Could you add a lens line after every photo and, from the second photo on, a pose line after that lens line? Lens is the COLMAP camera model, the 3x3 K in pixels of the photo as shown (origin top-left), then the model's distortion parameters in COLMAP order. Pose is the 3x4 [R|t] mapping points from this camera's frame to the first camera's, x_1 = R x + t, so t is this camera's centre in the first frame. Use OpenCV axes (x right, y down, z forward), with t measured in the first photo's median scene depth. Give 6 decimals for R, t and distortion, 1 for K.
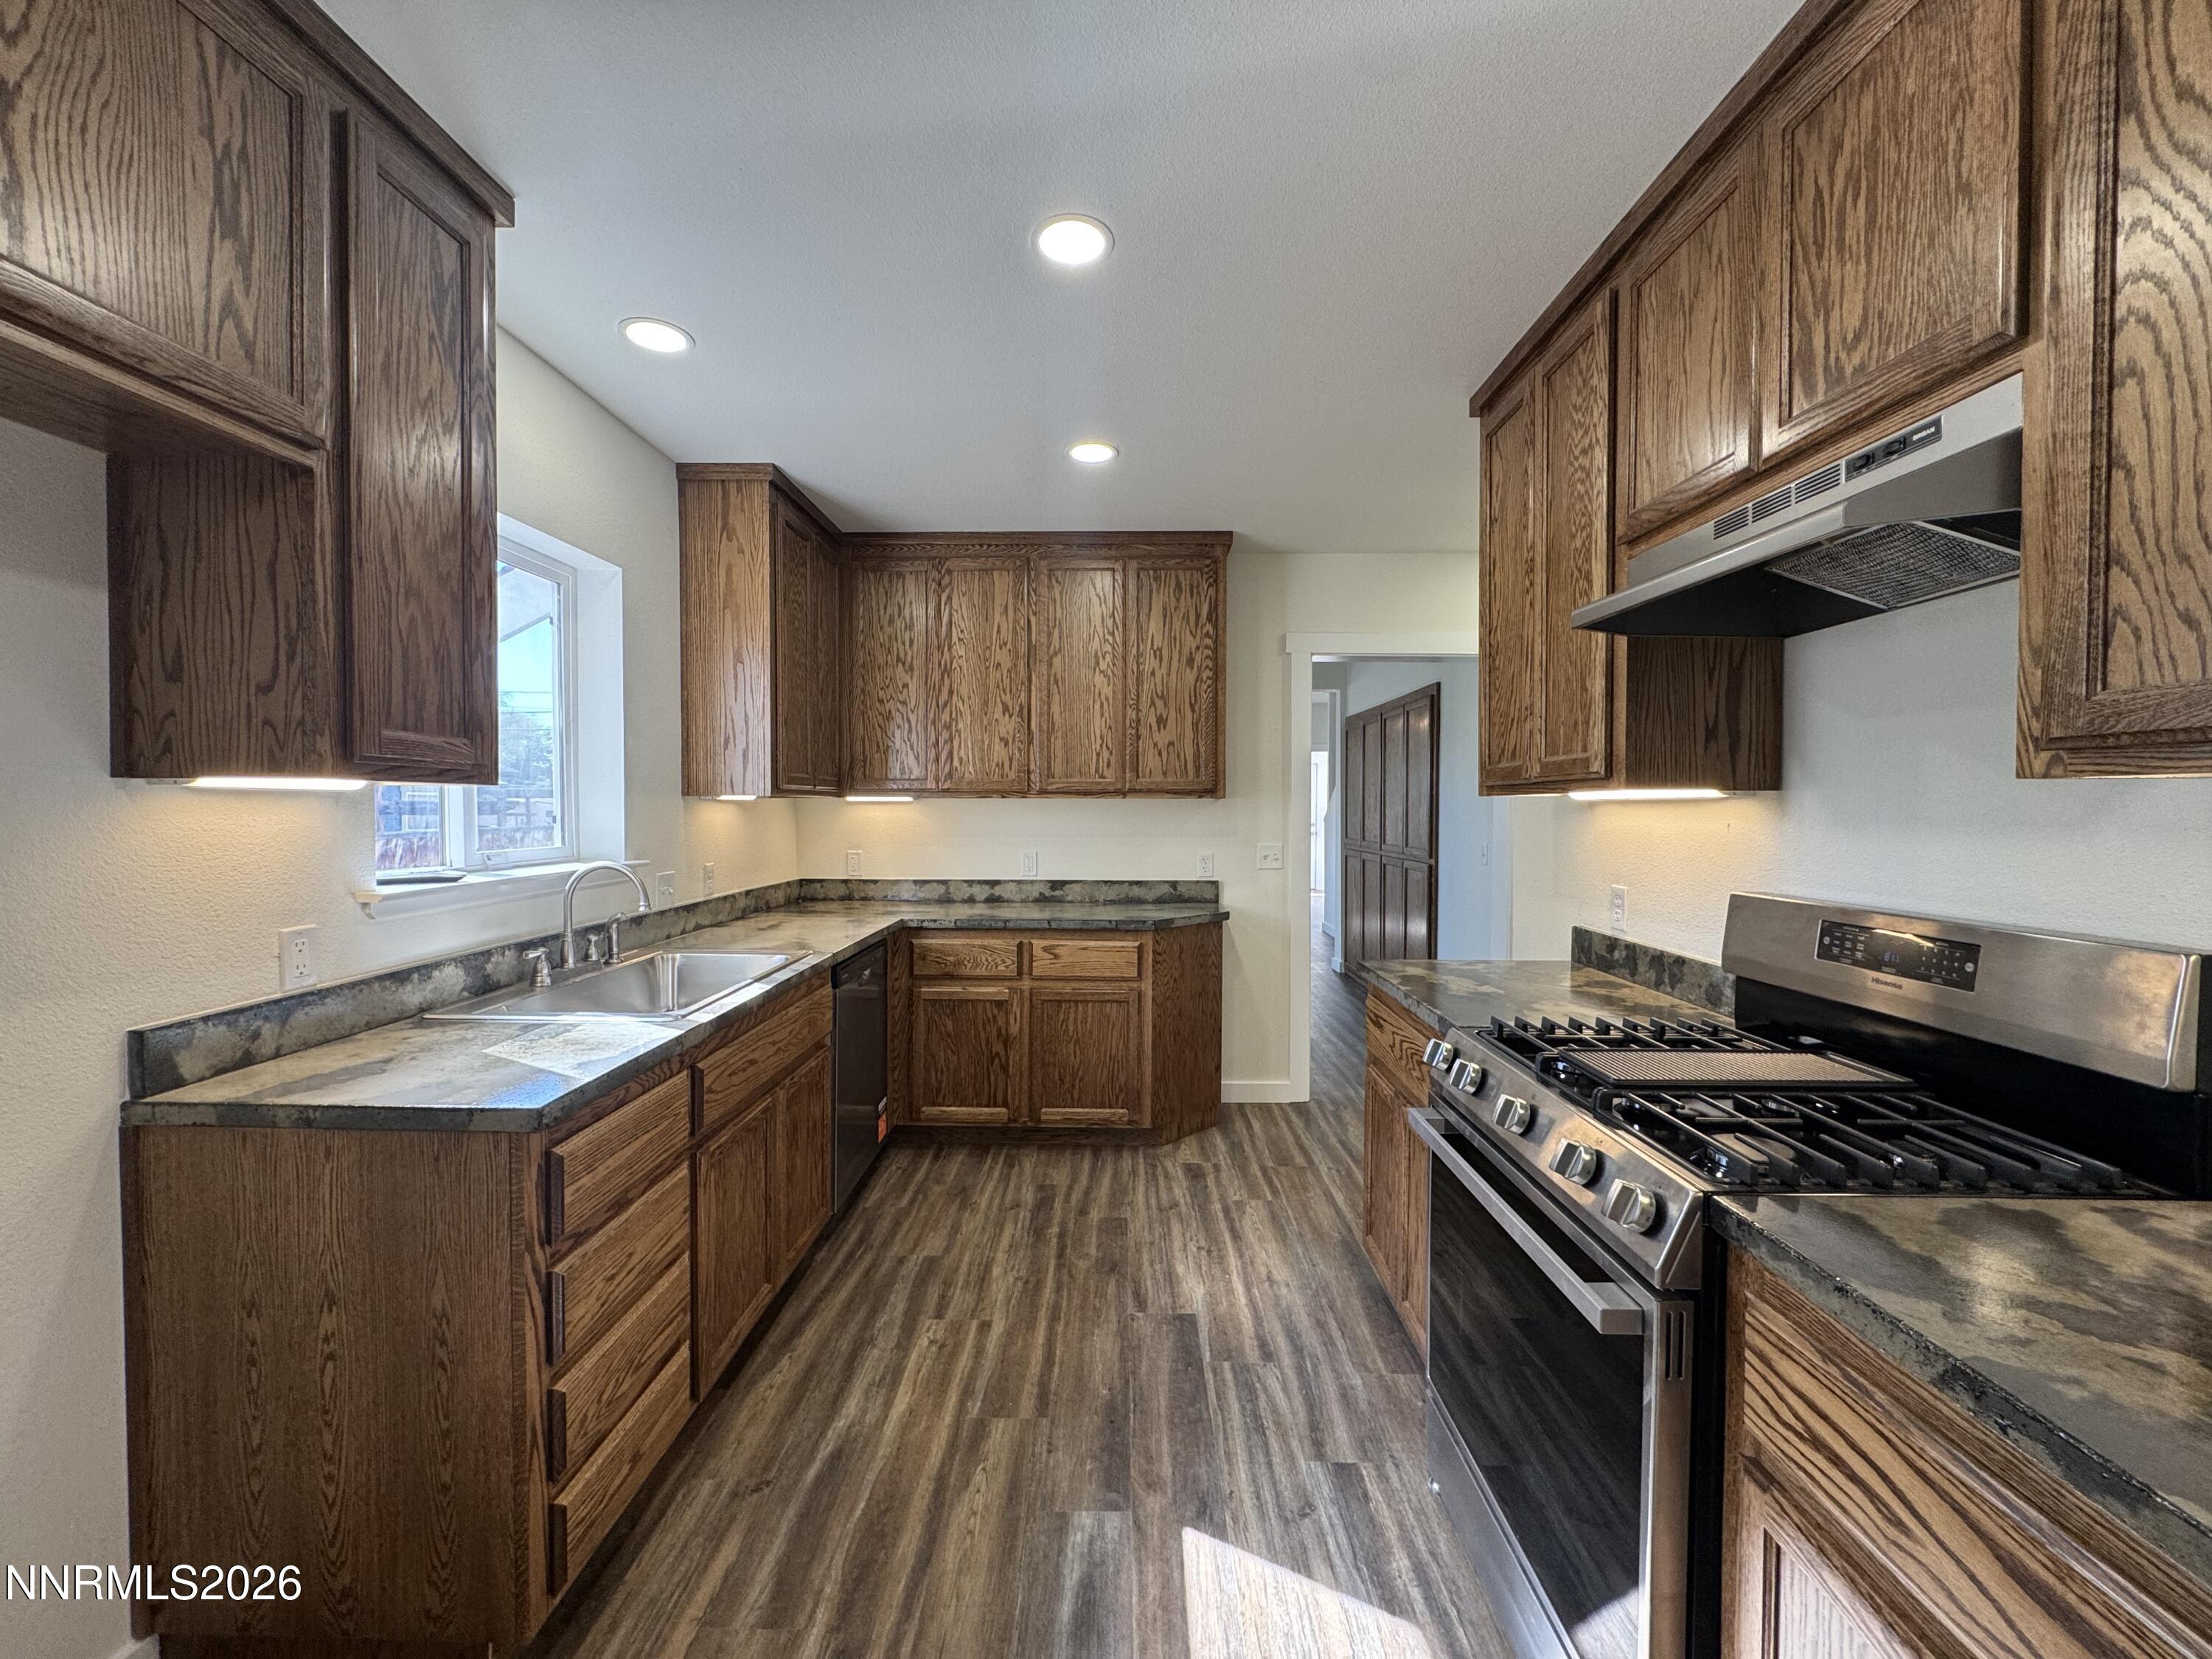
lens RADIAL K [[879.9, 0, 1102.6], [0, 879.9, 827.3], [0, 0, 1]] dist [-0.001364, -0.000096]
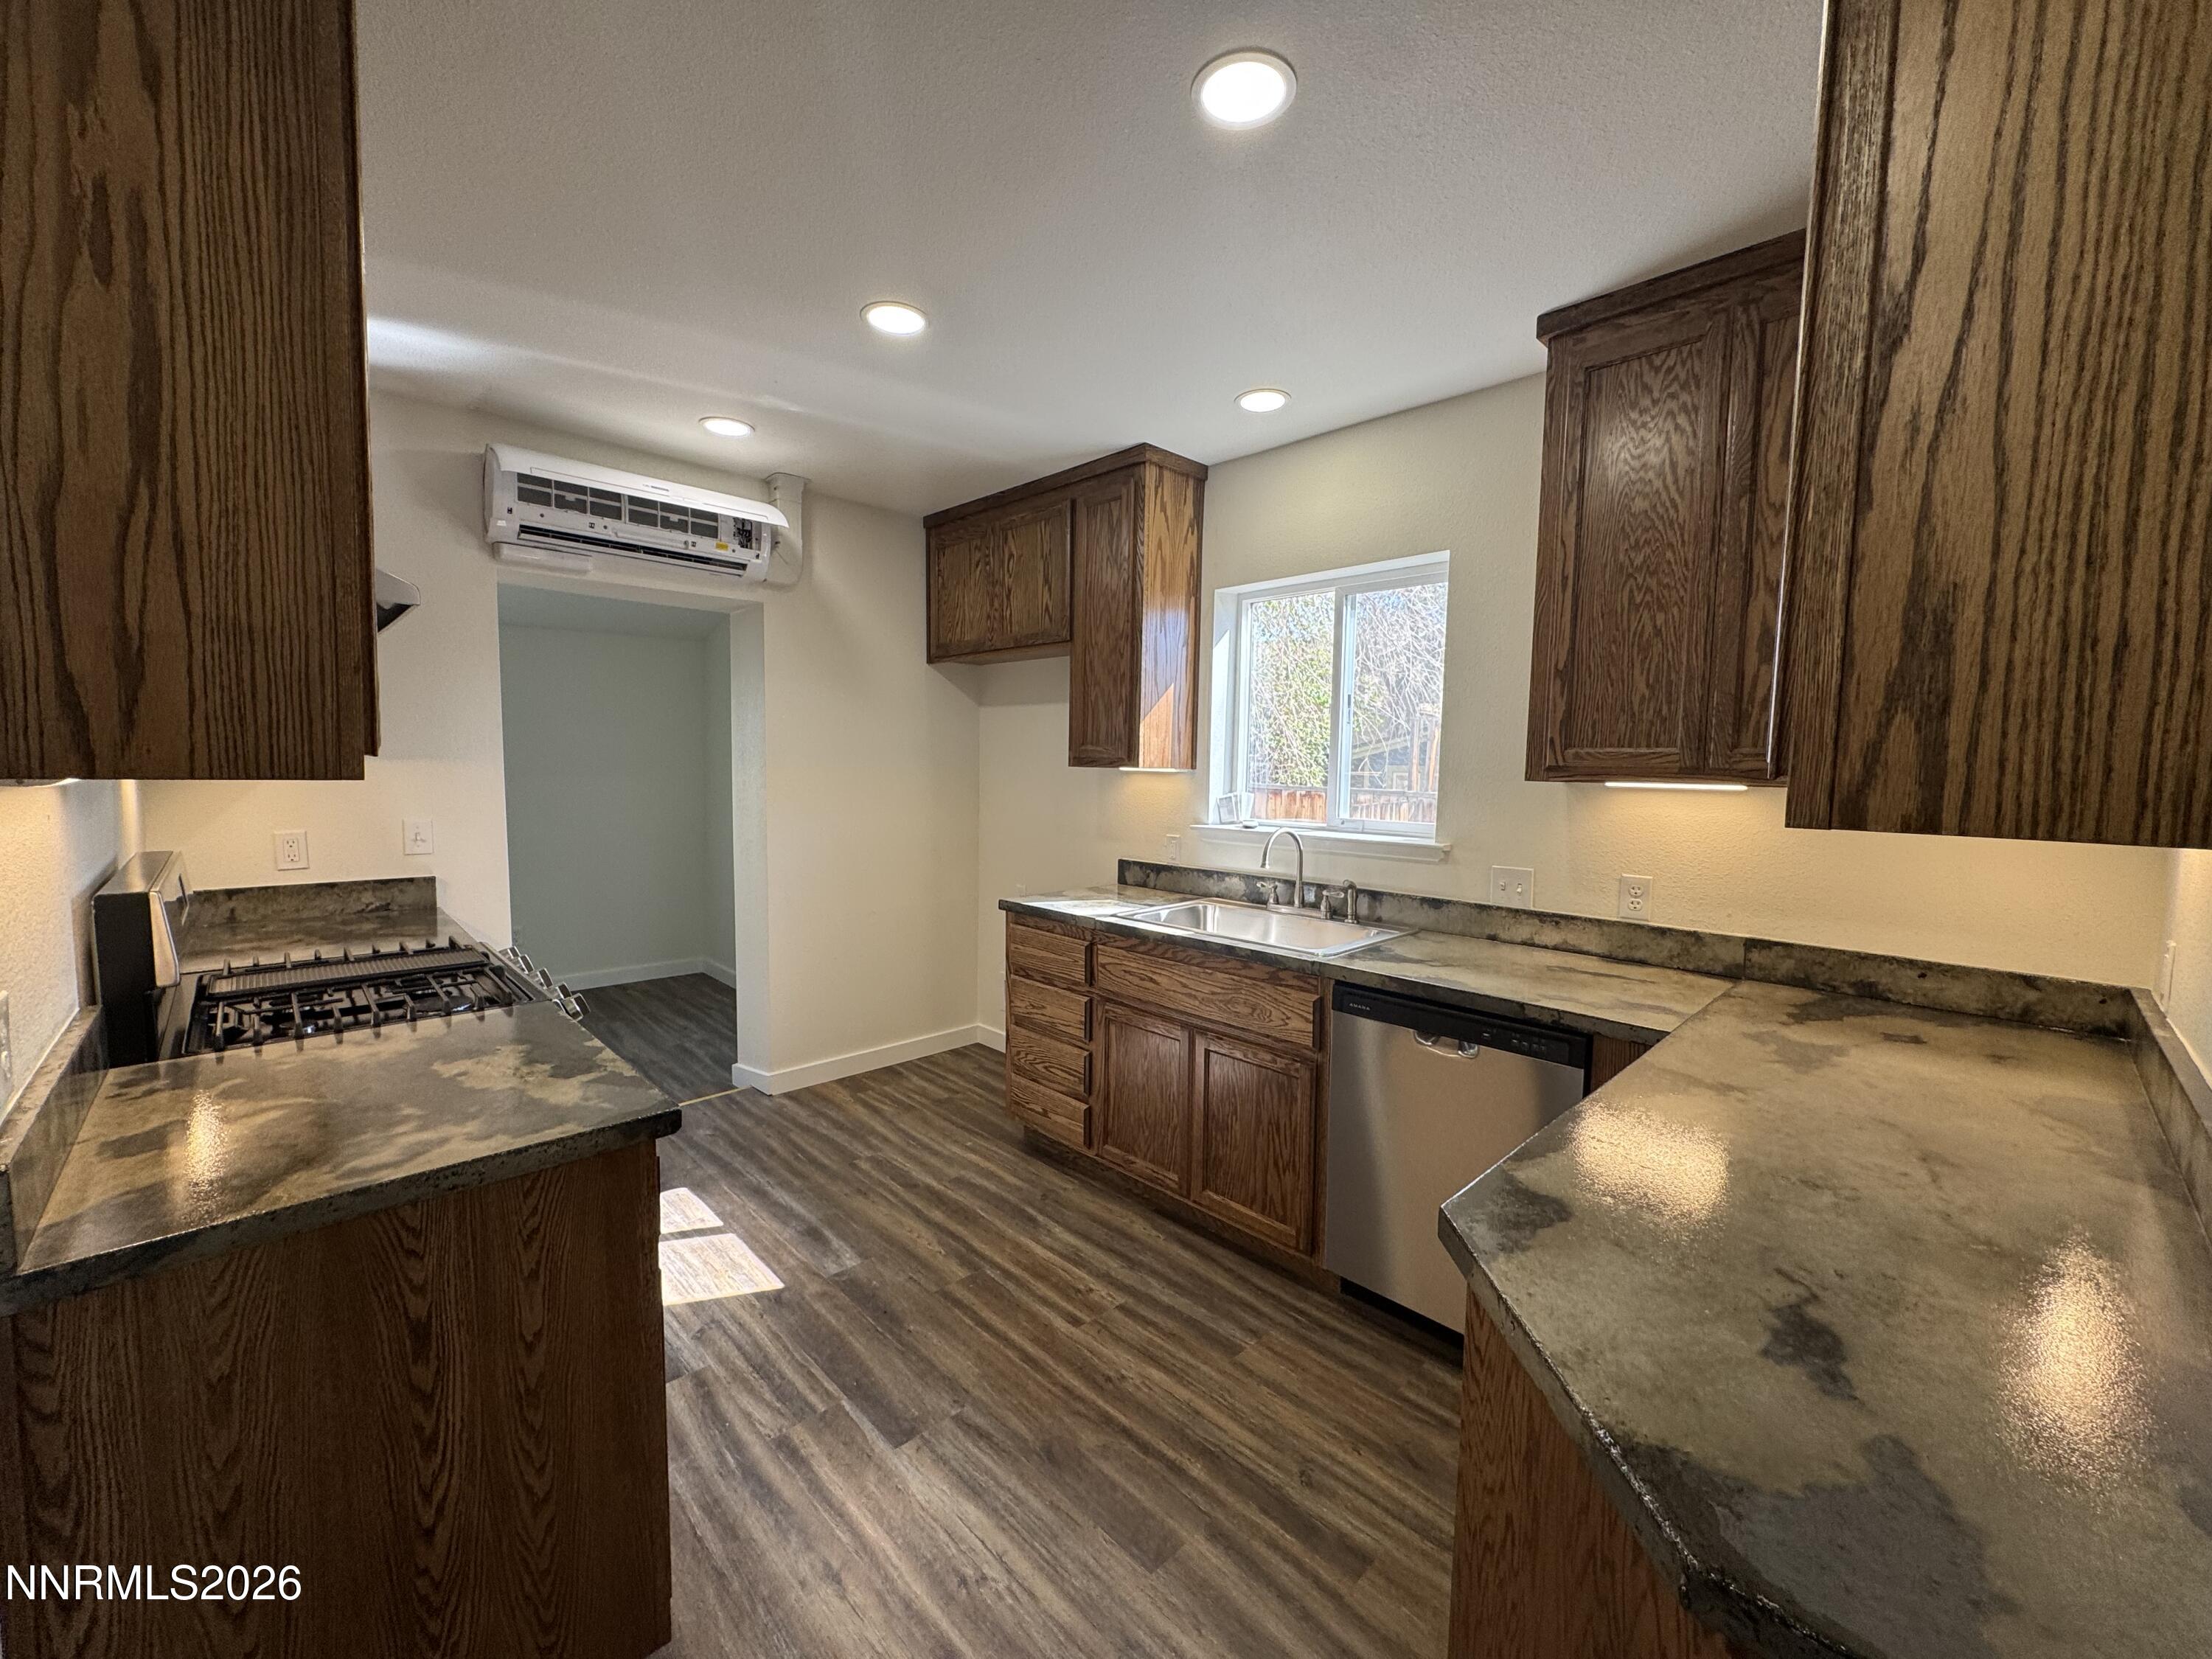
lens RADIAL K [[879.9, 0, 1102.6], [0, 879.9, 827.3], [0, 0, 1]] dist [-0.001364, -0.000096]
pose [[-0.700509, 0.042509, -0.712376, 0.554469], [-0.034698, 0.995015, 0.093495, -0.075770], [0.712799, 0.090212, -0.695542, 1.772821]]
